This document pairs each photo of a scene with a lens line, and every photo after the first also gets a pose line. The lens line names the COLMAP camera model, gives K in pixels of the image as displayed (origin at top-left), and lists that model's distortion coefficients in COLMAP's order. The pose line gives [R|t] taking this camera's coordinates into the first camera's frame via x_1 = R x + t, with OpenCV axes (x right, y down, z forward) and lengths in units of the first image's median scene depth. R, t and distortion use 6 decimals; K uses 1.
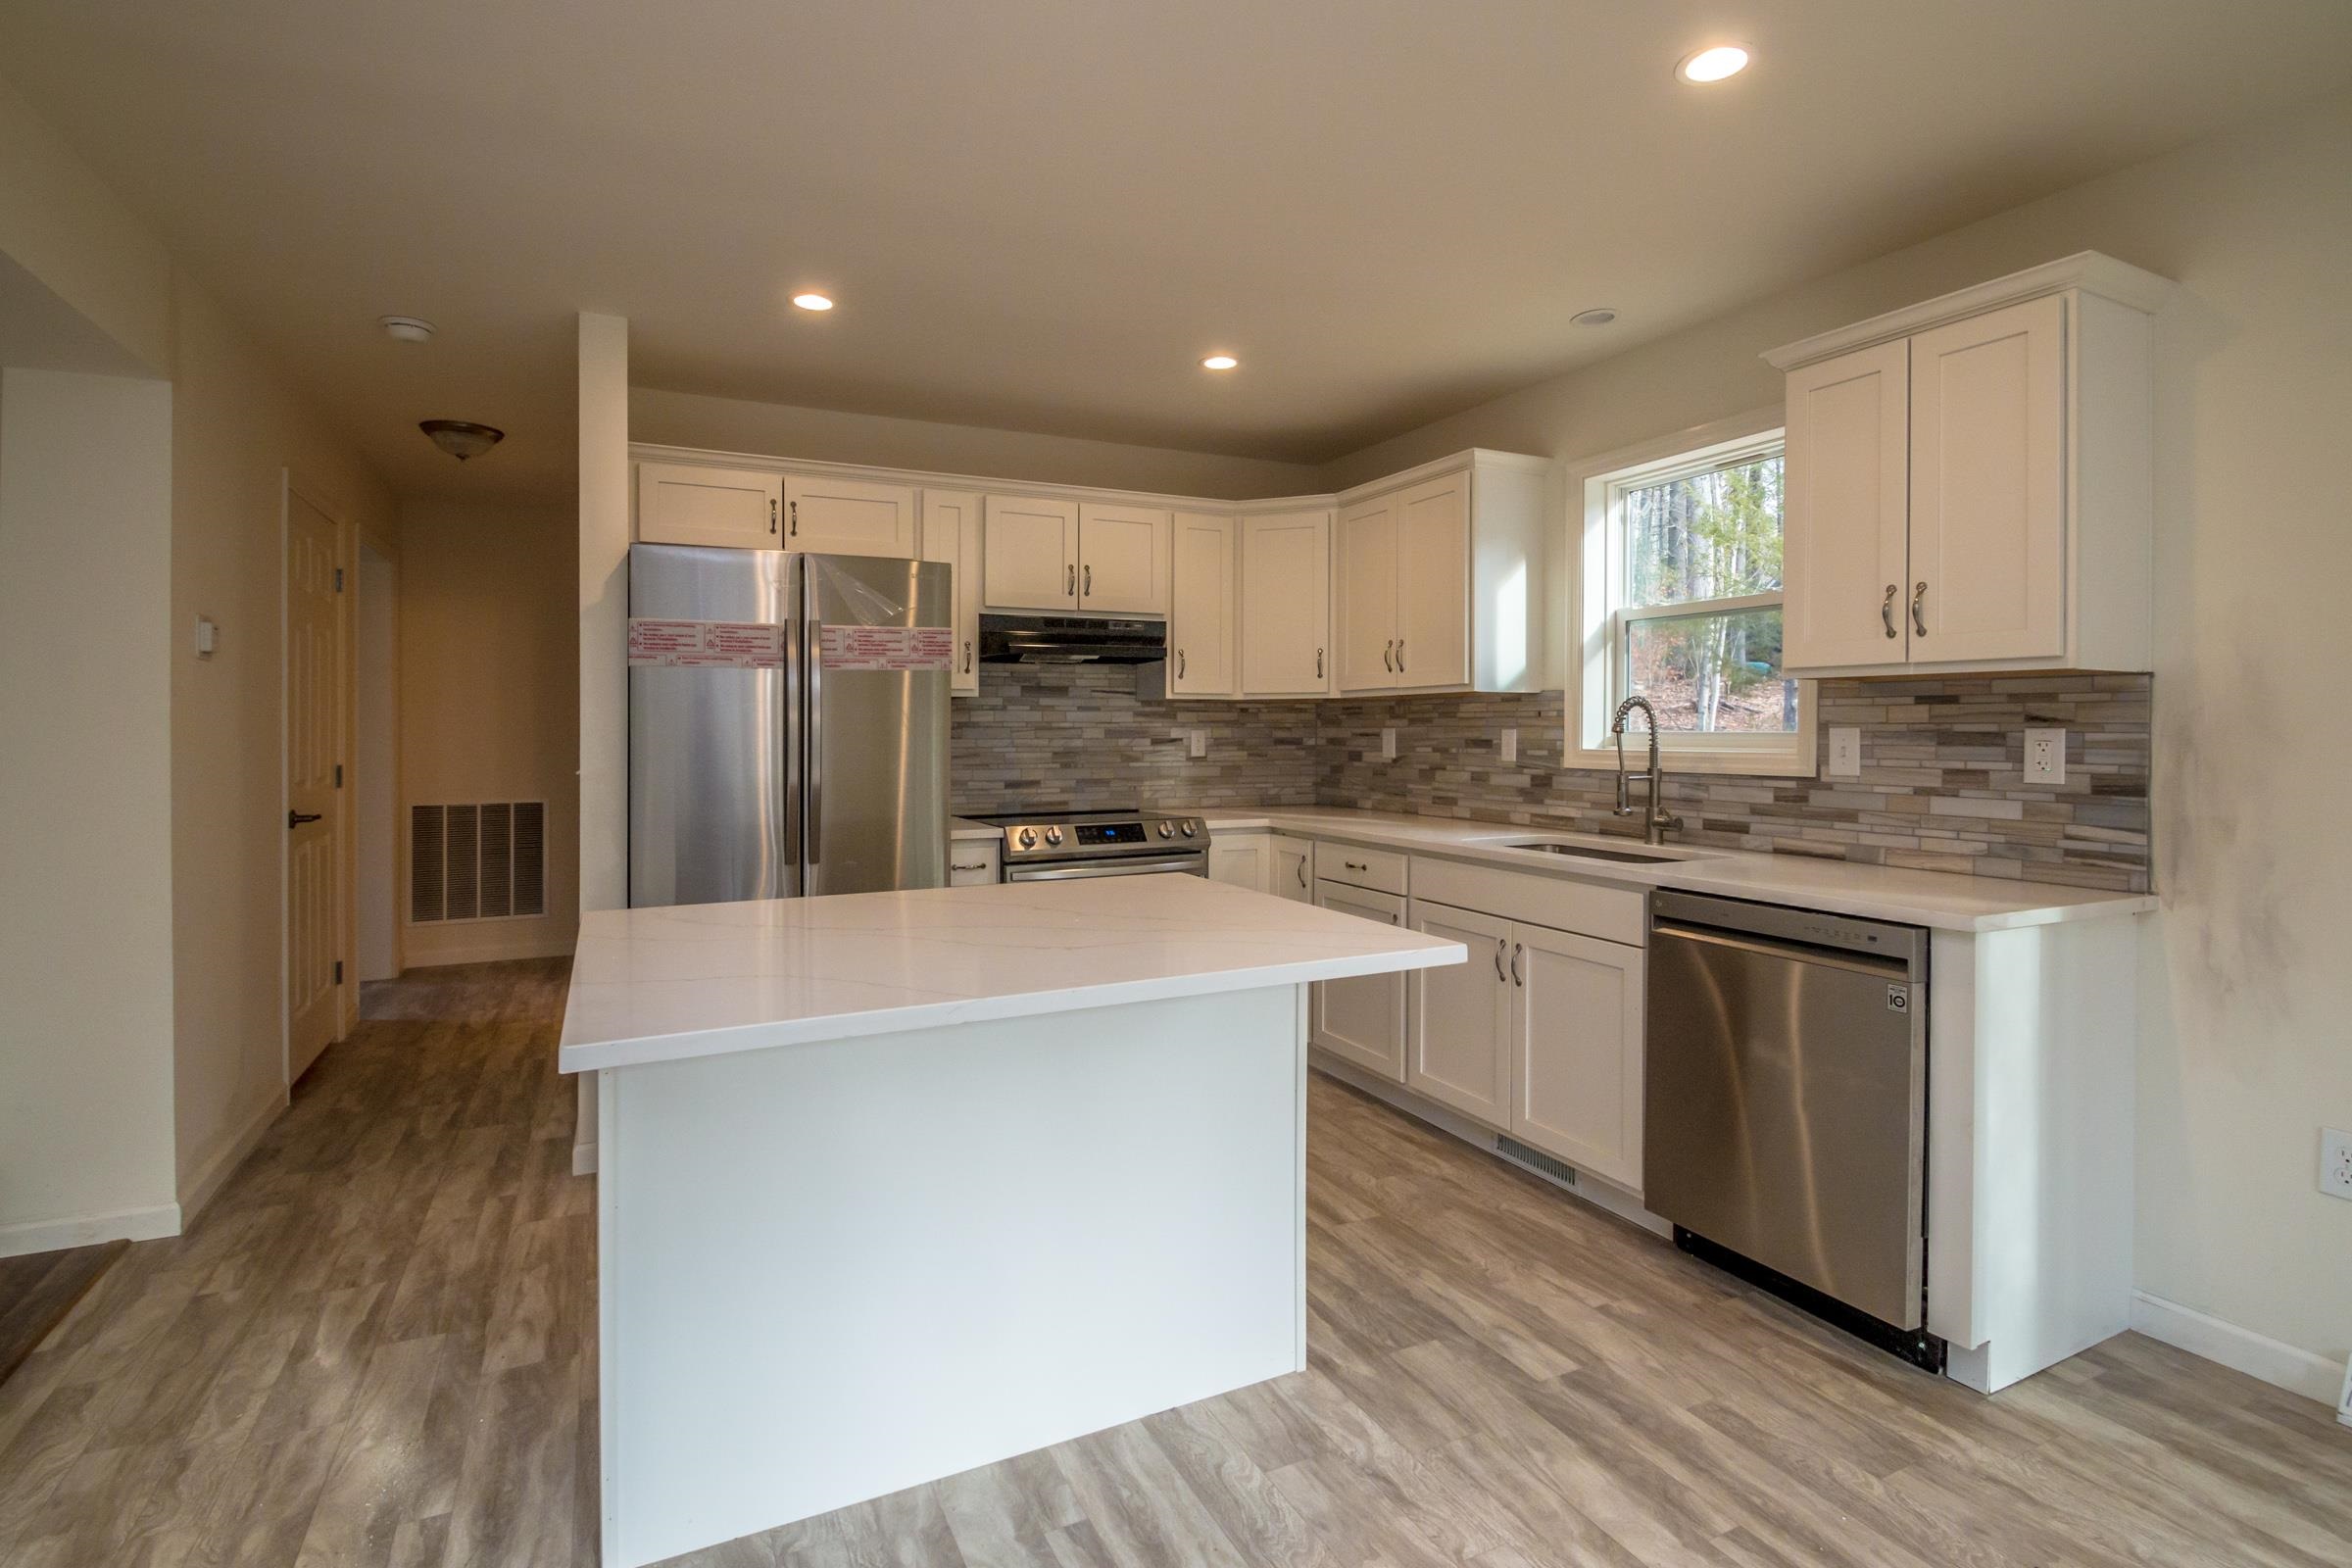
lens RADIAL K [[1124.4, 0, 1194.9], [0, 1124.4, 742.3], [0, 0, 1]] dist [0.018477, -0.020077]
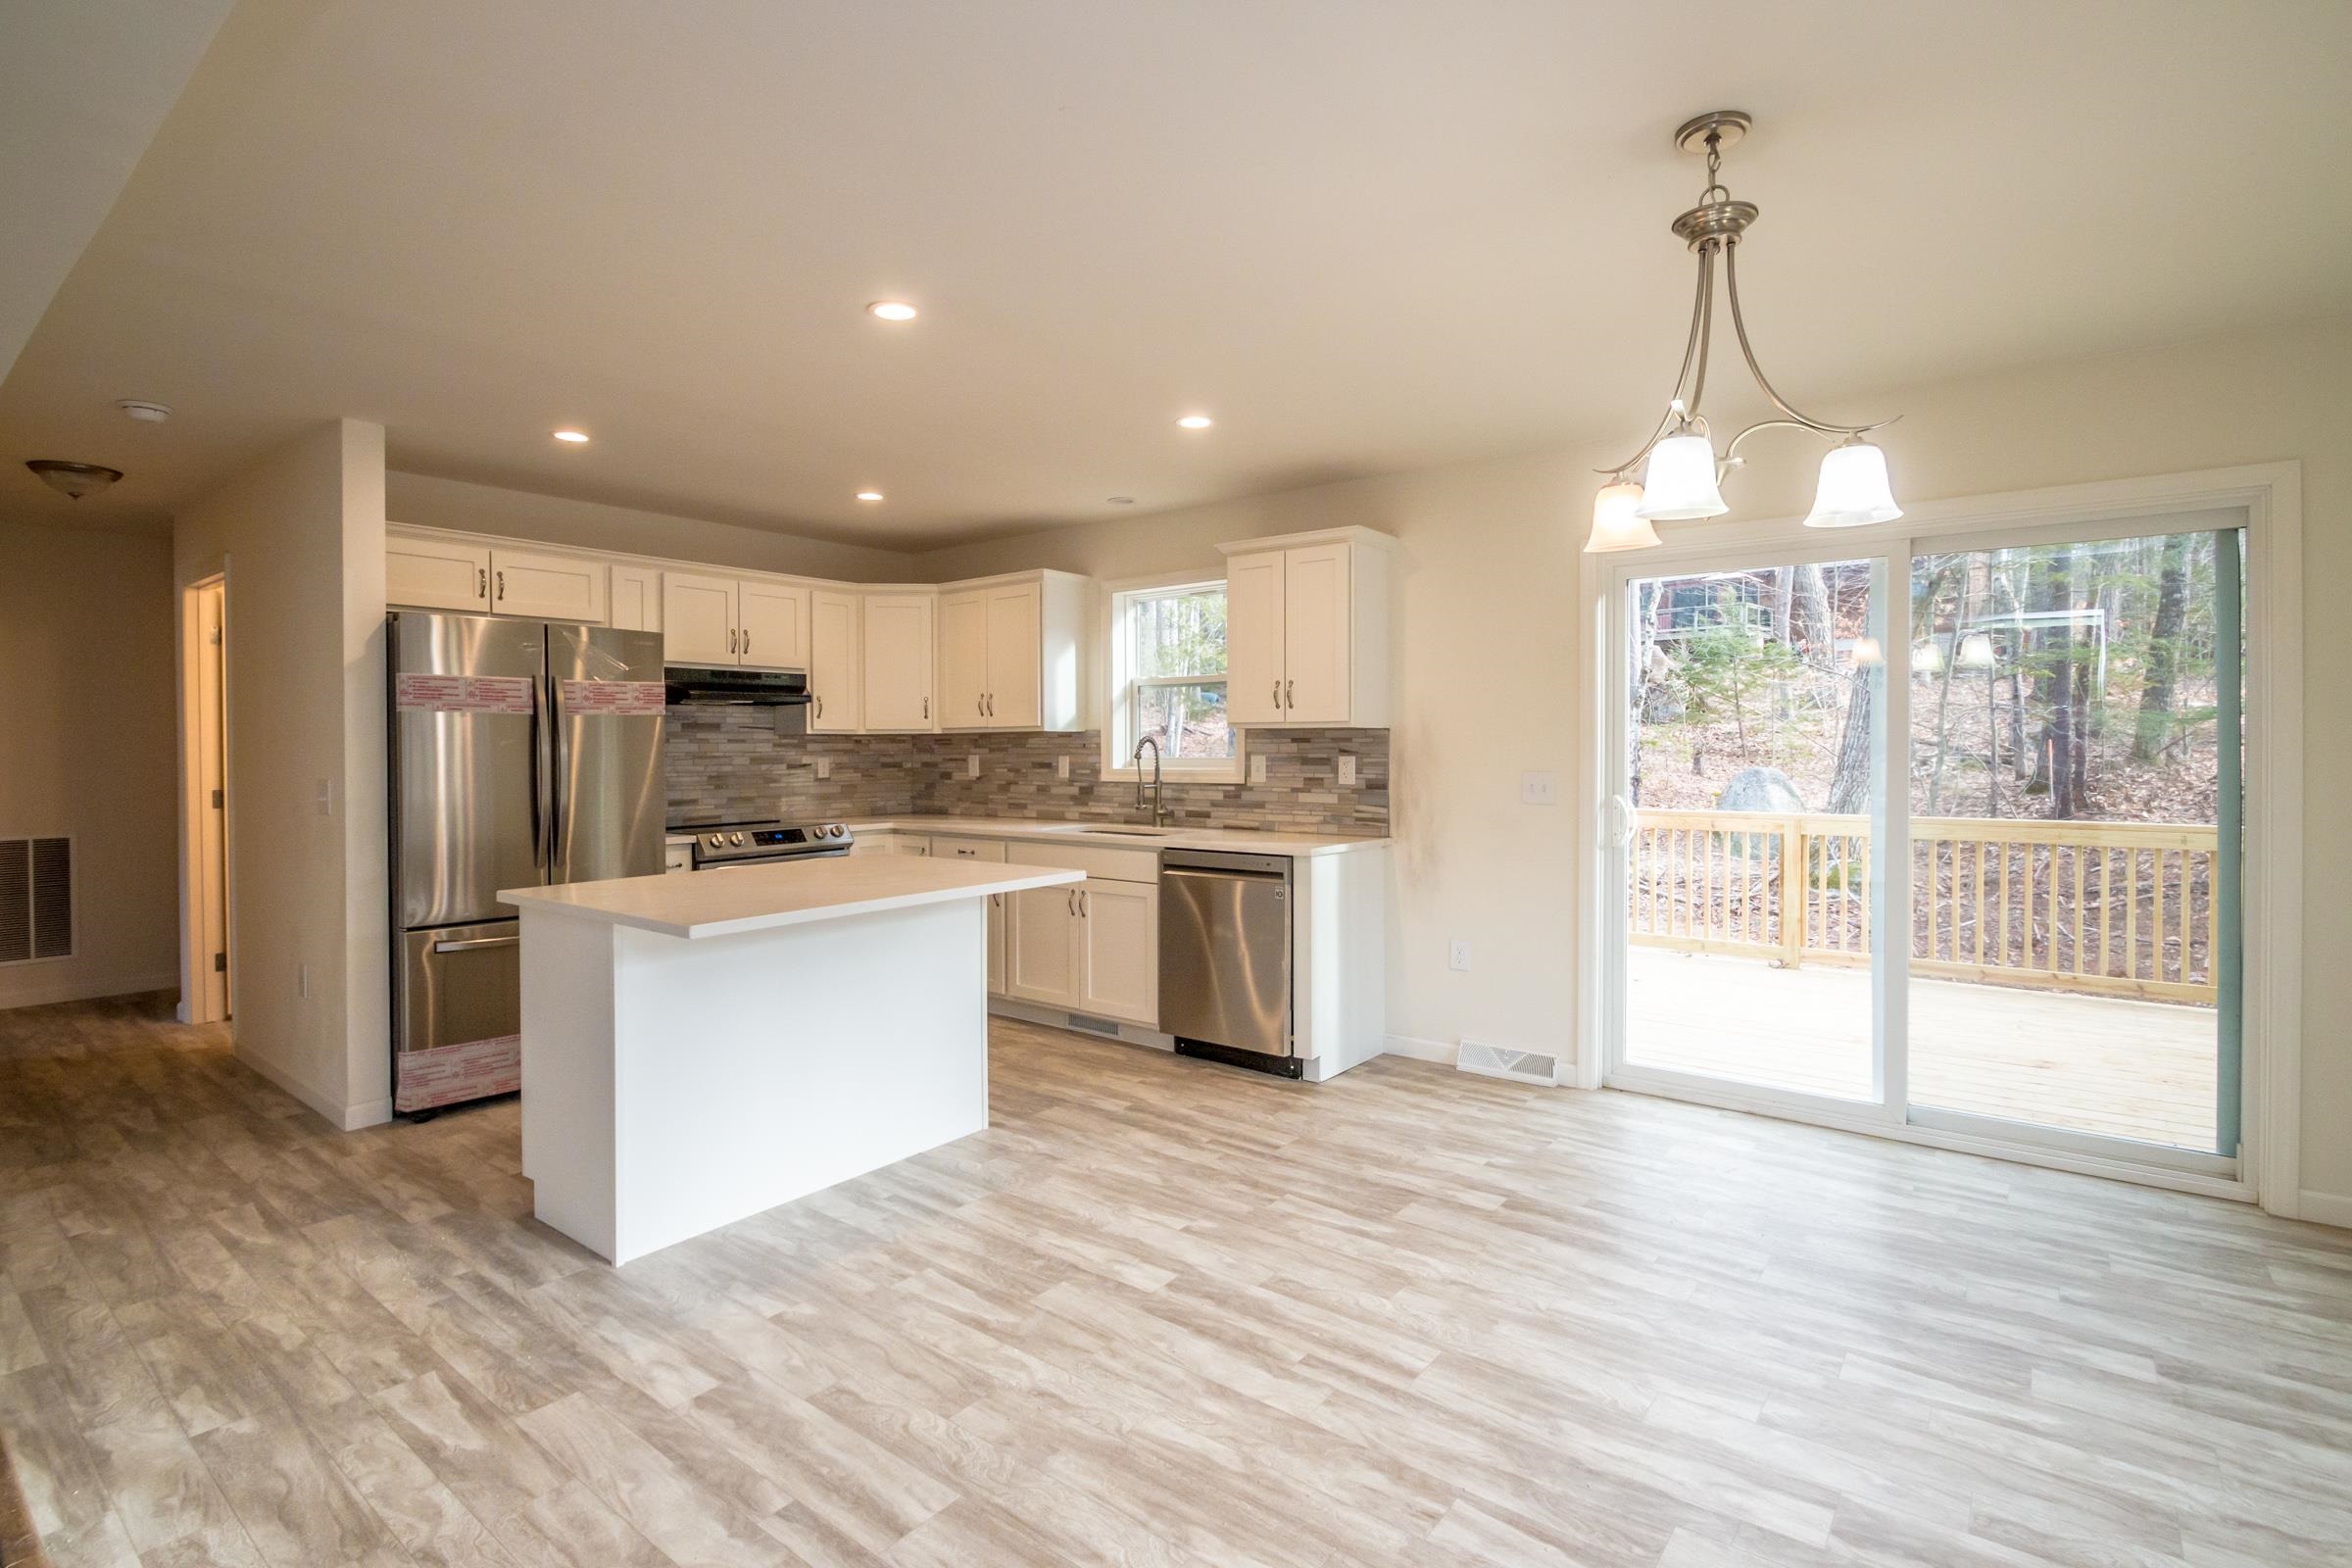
lens RADIAL K [[1124.4, 0, 1194.9], [0, 1124.4, 742.3], [0, 0, 1]] dist [0.018477, -0.020077]
pose [[0.900296, -0.002253, 0.435273, -0.252650], [0.009306, 0.999858, -0.014072, -0.008470], [-0.435179, 0.016719, 0.900189, -0.488689]]
